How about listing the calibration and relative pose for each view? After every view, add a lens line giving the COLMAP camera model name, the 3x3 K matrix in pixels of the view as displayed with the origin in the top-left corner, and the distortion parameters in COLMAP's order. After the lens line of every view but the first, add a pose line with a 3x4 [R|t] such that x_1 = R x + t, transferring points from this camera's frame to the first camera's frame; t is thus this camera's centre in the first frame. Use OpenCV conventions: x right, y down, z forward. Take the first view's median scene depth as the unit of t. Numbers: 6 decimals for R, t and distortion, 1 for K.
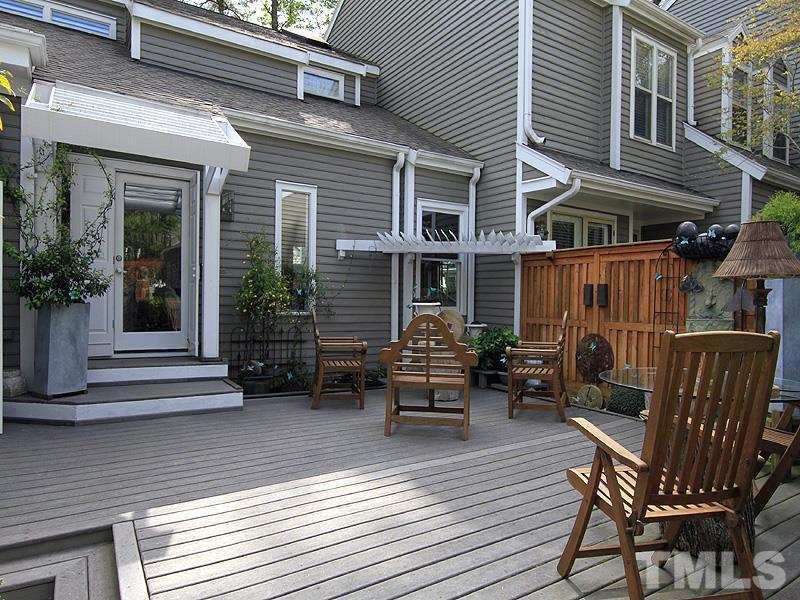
lens RADIAL K [[513.4, 0, 397.8], [0, 513.4, 312.5], [0, 0, 1]] dist [-0.008890, -0.001279]
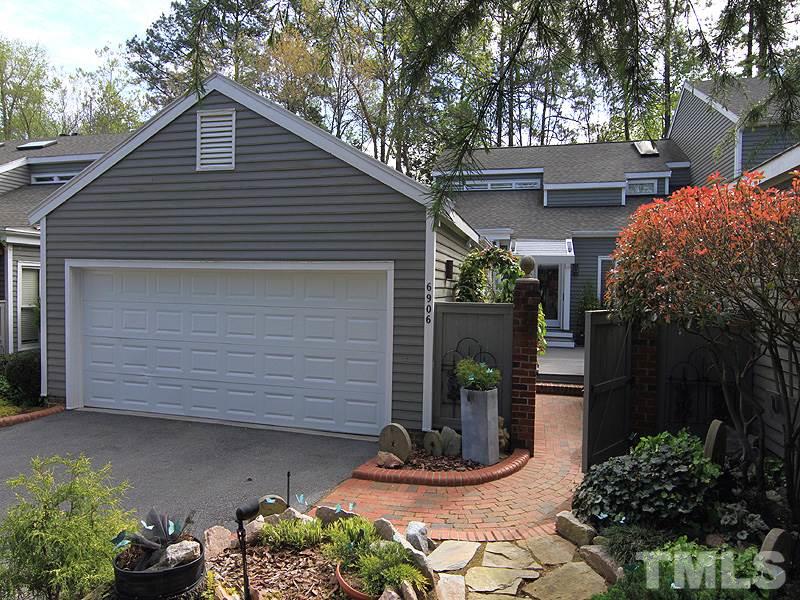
lens RADIAL K [[511.8, 0, 400.0], [0, 511.8, 300.0], [0, 0, 1]] dist [0.002294, 0.001002]
pose [[0.681240, 0.002175, -0.732057, 0.796911], [-0.015597, 0.999812, -0.011543, -0.017541], [0.731894, 0.019281, 0.681145, -1.149293]]
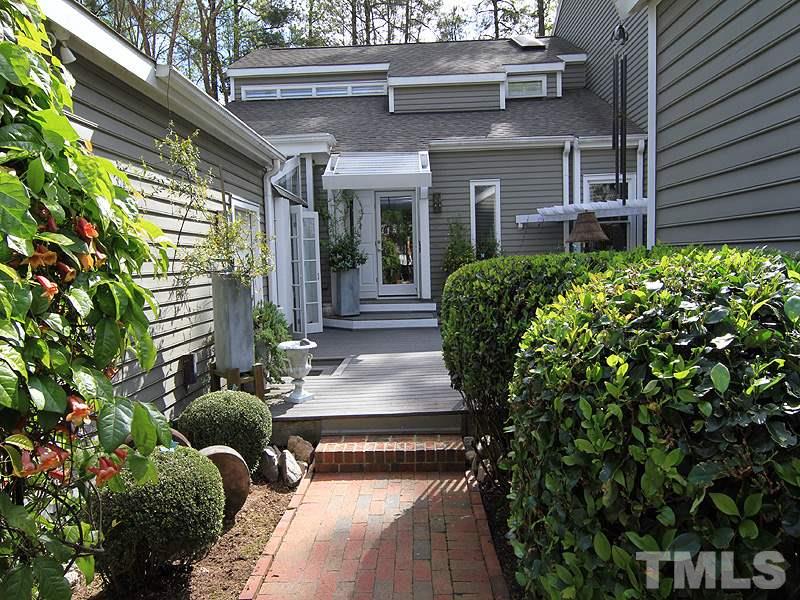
lens RADIAL K [[513.4, 0, 397.8], [0, 513.4, 312.5], [0, 0, 1]] dist [-0.008890, -0.001279]
pose [[0.824242, 0.009163, -0.566163, 0.411036], [0.033535, 0.997324, 0.064962, 0.017894], [0.565243, -0.072530, 0.821730, -0.339703]]
